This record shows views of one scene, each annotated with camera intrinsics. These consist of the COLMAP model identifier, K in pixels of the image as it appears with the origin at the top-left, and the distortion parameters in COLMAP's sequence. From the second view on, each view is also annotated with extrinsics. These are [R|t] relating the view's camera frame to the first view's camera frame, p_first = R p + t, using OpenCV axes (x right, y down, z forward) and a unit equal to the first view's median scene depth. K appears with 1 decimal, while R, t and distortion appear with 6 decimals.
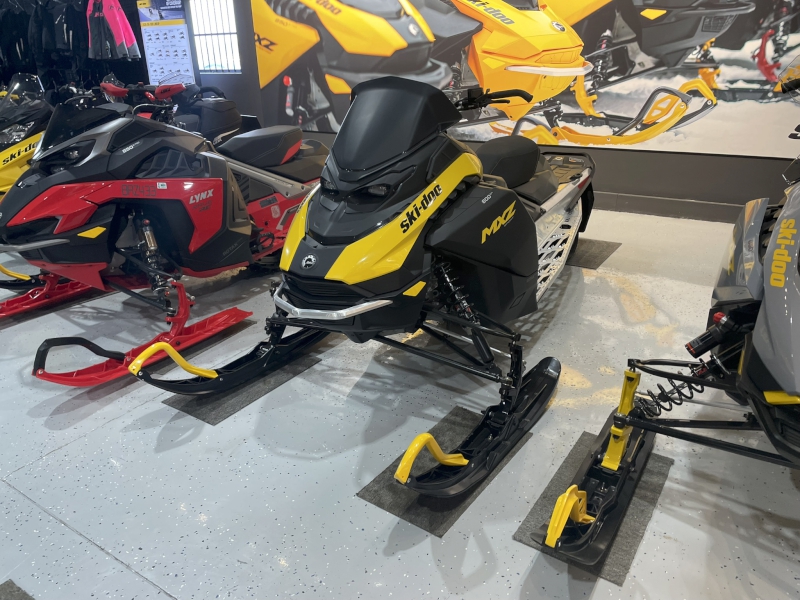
lens RADIAL K [[610.0, 0, 400.0], [0, 610.0, 300.0], [0, 0, 1]] dist [0.073497, -0.104083]
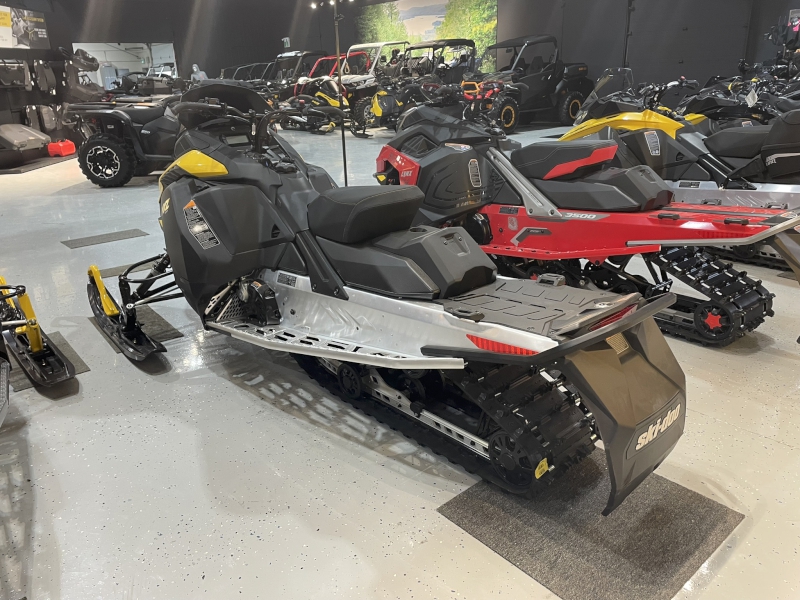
lens RADIAL K [[610.0, 0, 400.0], [0, 610.0, 300.0], [0, 0, 1]] dist [0.073497, -0.104083]
pose [[-0.279599, 0.363380, -0.888695, 0.834295], [-0.321950, 0.836537, 0.443344, -0.469962], [0.904529, 0.410074, -0.116905, 1.159725]]
